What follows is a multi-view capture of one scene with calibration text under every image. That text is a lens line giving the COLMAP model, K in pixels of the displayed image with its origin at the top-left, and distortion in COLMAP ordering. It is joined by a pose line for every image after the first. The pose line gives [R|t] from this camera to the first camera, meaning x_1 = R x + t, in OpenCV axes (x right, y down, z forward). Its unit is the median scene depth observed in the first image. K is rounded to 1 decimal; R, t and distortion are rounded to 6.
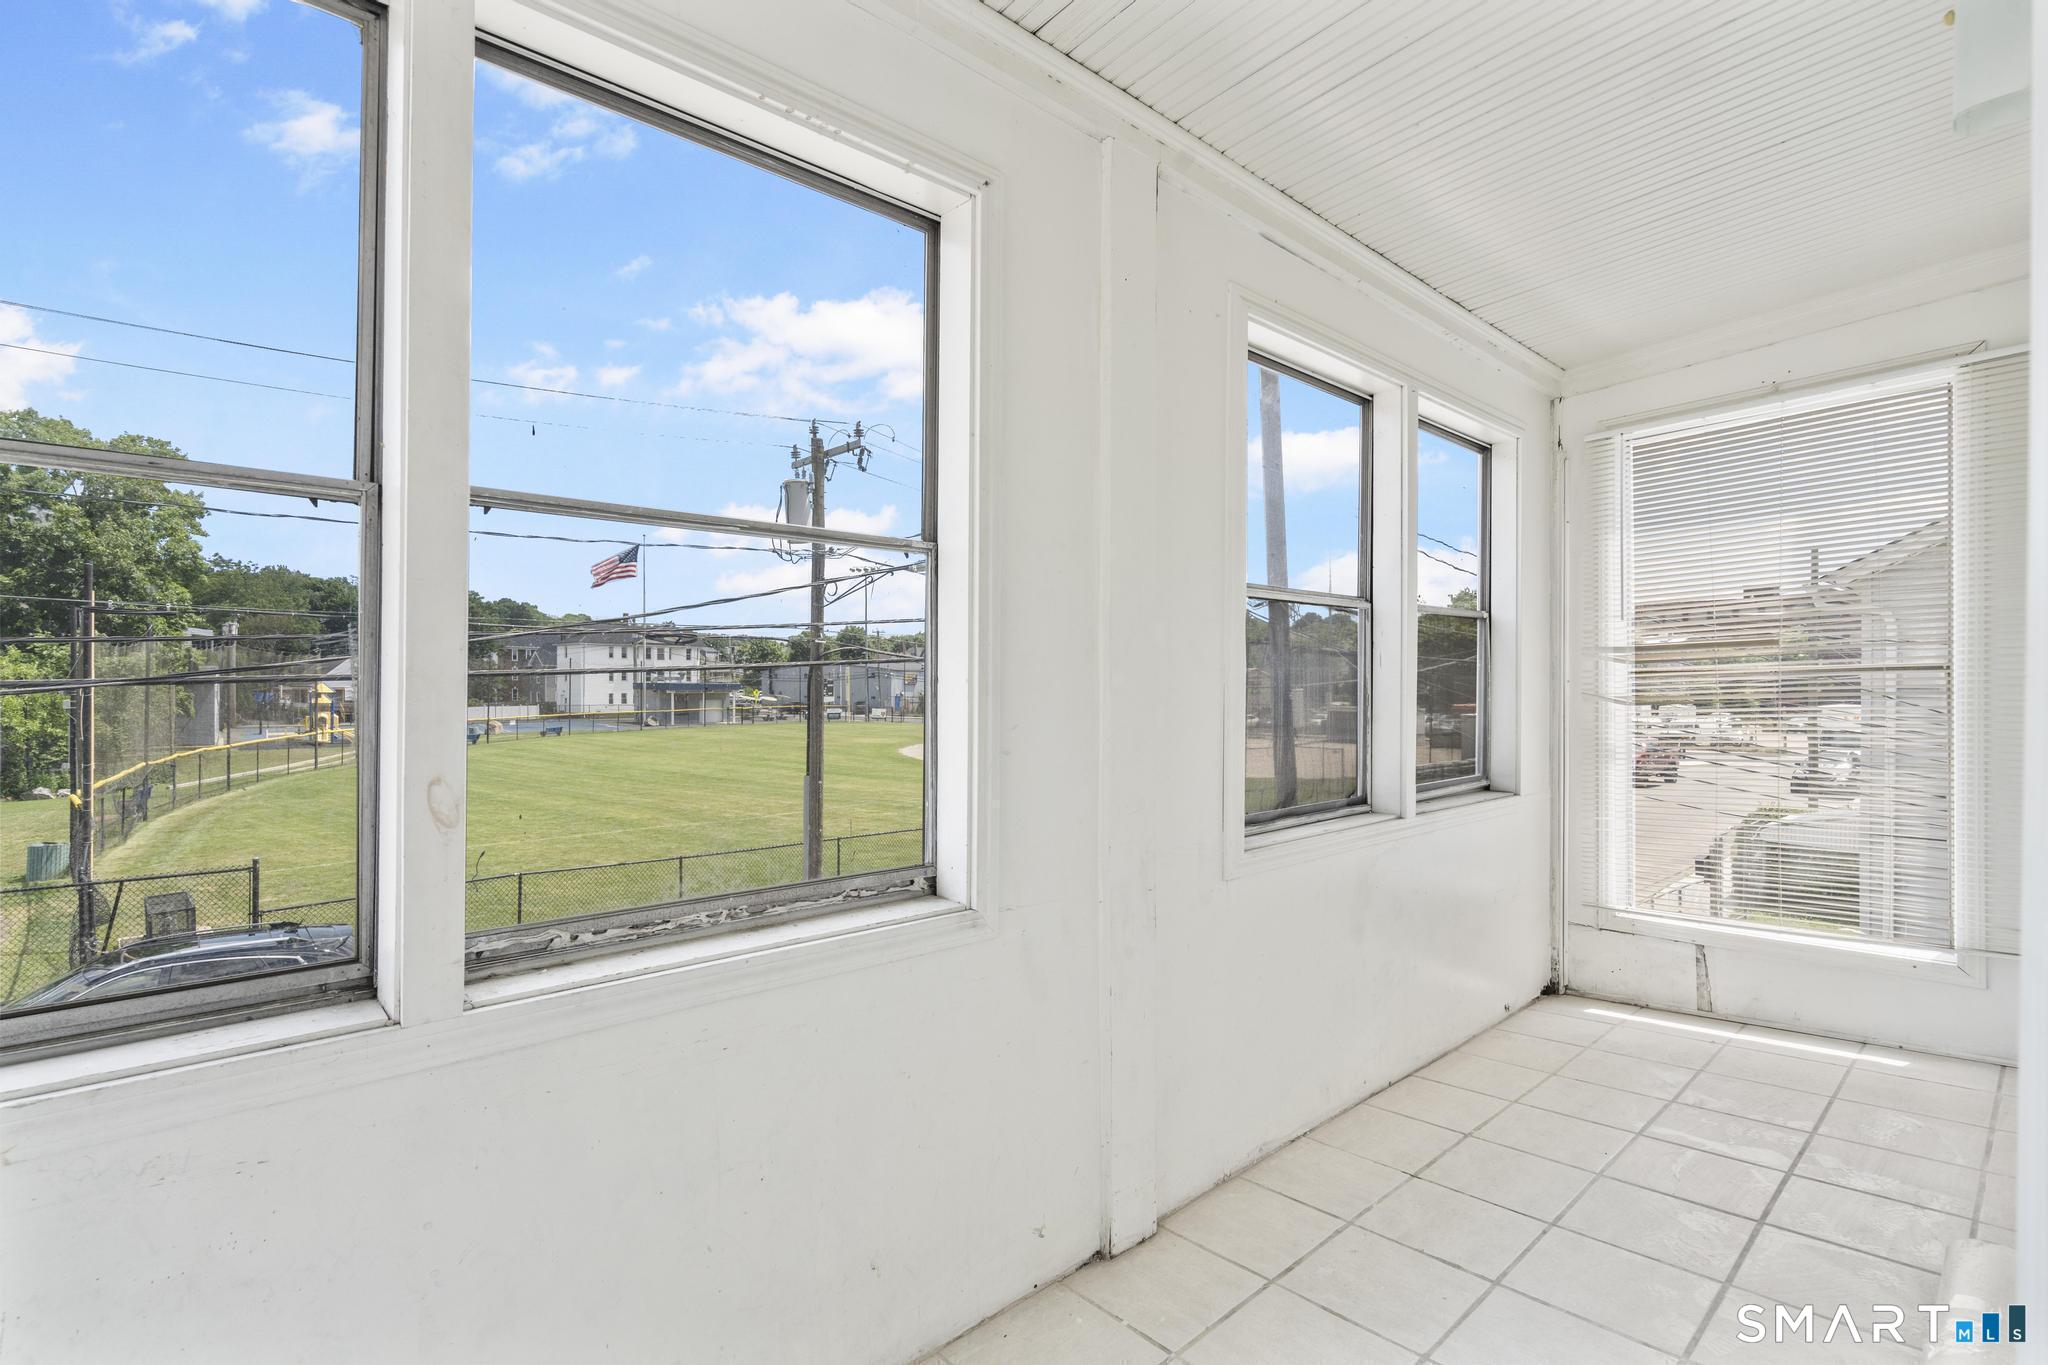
lens RADIAL K [[923.9, 0, 1015.5], [0, 923.9, 674.5], [0, 0, 1]] dist [-0.006067, 0.002999]
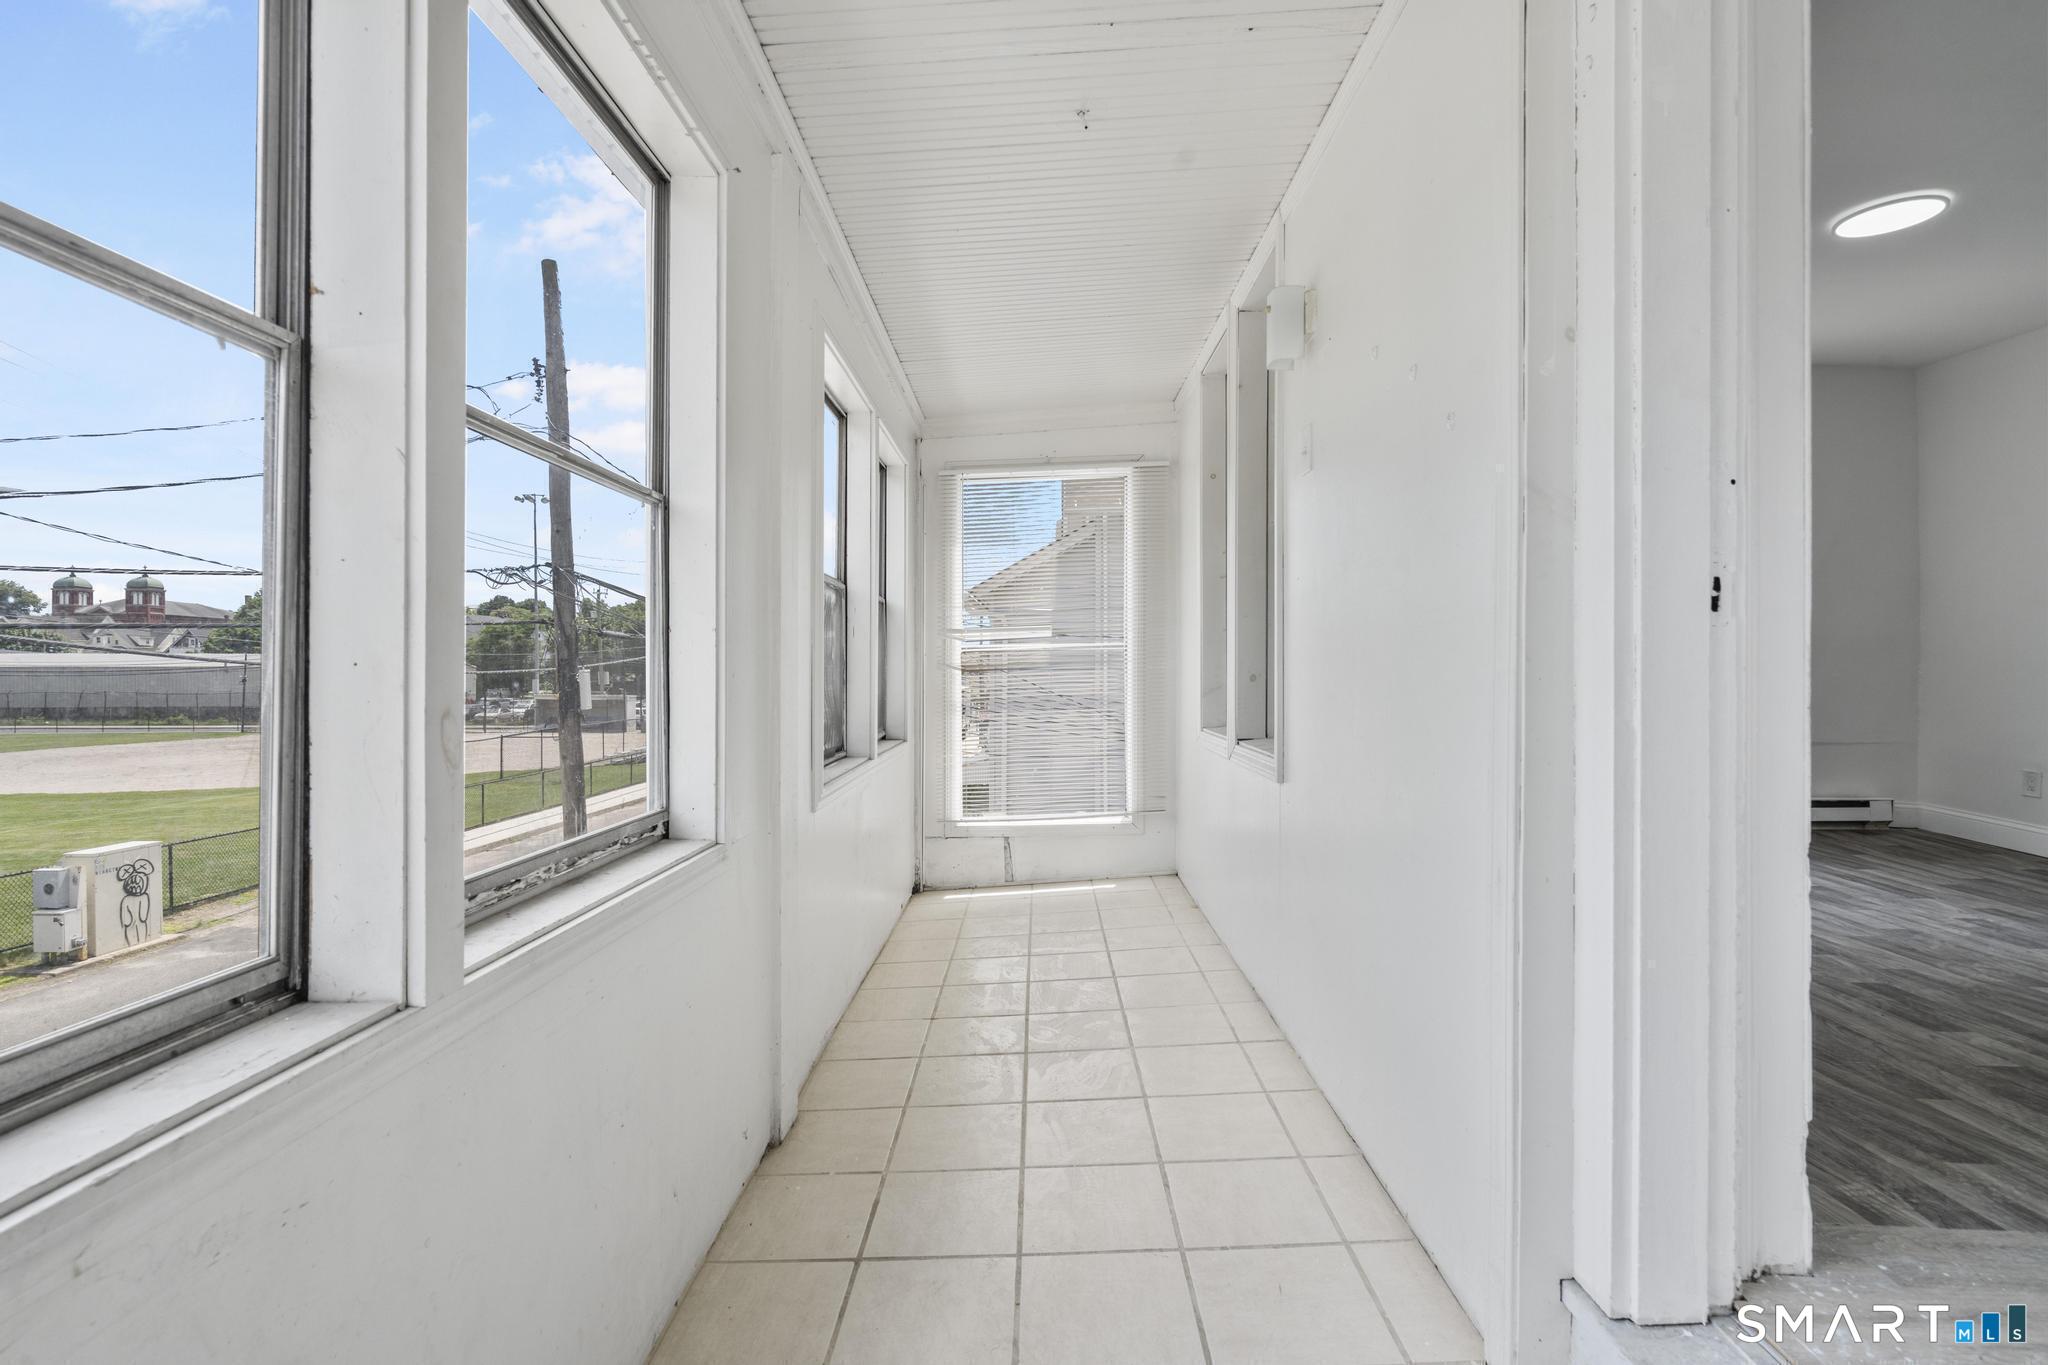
lens RADIAL K [[923.9, 0, 1012.2], [0, 923.9, 671.1], [0, 0, 1]] dist [-0.006067, 0.002999]
pose [[0.676247, -0.001074, 0.736674, -0.406205], [-0.005288, 0.999966, 0.006311, 0.030741], [-0.736656, -0.008164, 0.676219, 0.018917]]
